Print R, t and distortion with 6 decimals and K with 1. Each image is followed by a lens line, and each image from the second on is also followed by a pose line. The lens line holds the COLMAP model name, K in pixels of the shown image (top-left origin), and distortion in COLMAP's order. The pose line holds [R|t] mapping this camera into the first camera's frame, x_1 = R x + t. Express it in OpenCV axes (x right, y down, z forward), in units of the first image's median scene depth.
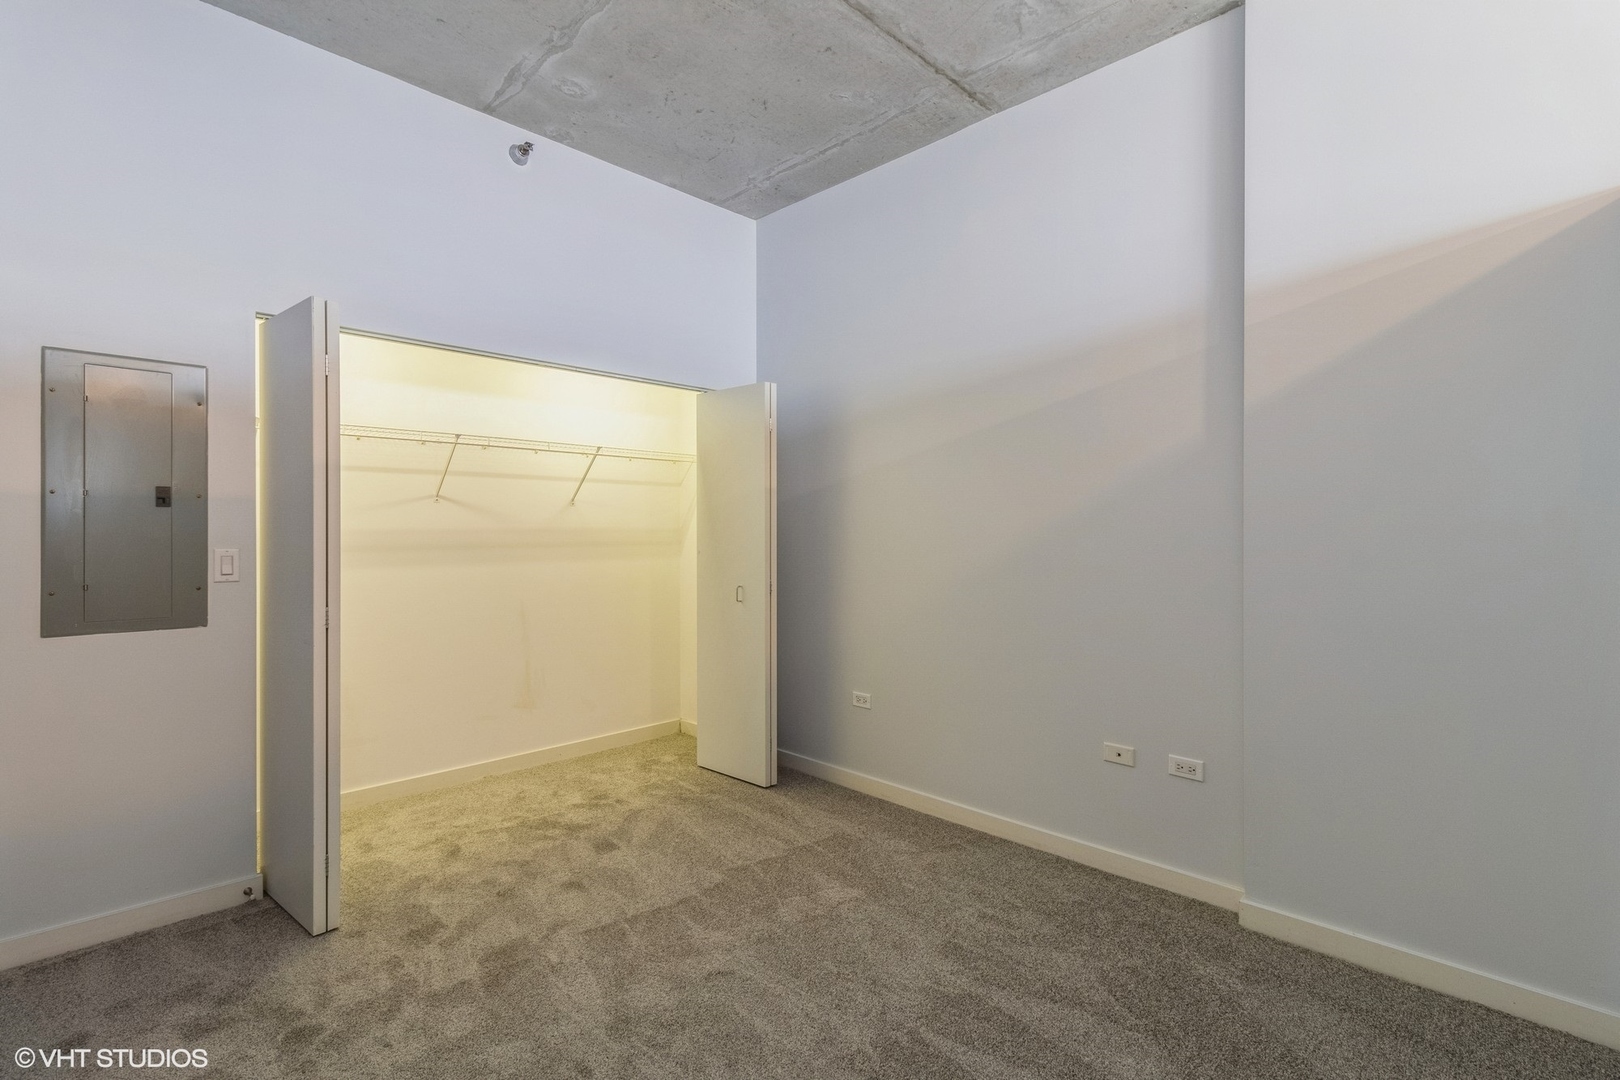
lens RADIAL K [[752.5, 0, 812.1], [0, 752.5, 536.7], [0, 0, 1]] dist [0.004069, 0.000140]
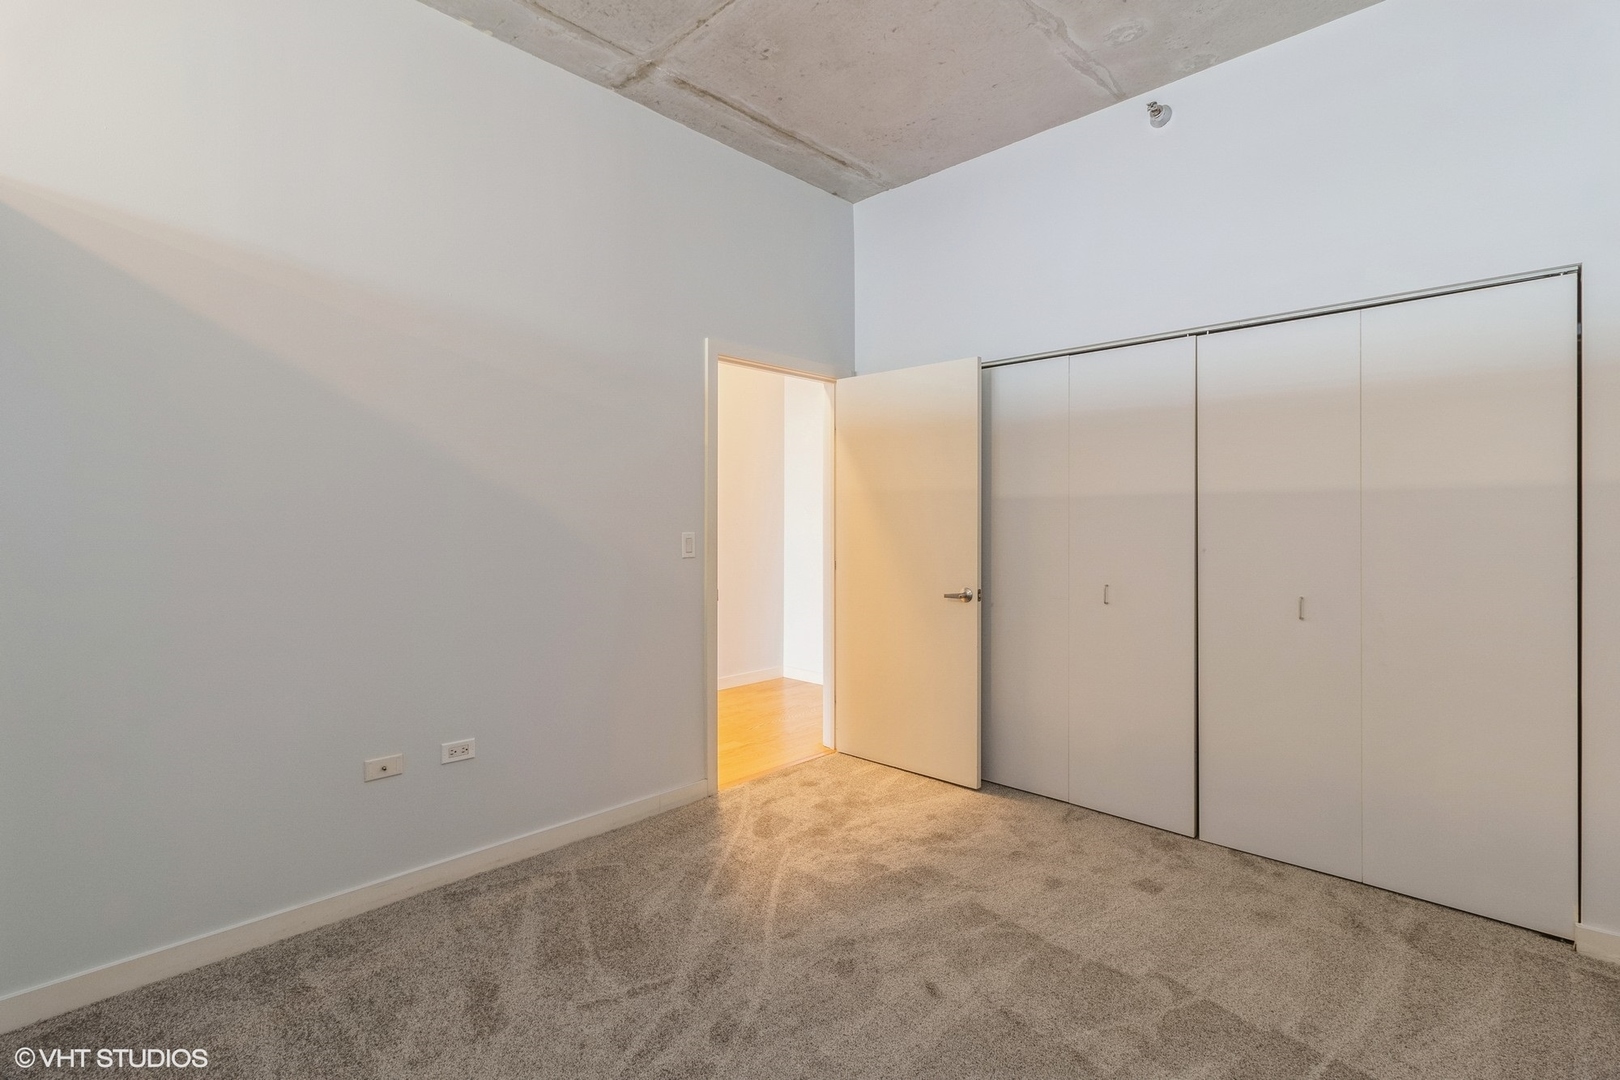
lens RADIAL K [[752.5, 0, 812.2], [0, 752.5, 530.8], [0, 0, 1]] dist [0.004069, 0.000140]
pose [[0.004848, 0.009843, -0.999940, 0.771329], [-0.004350, 0.999942, 0.009822, -0.002243], [0.999979, 0.004302, 0.004890, 0.800911]]
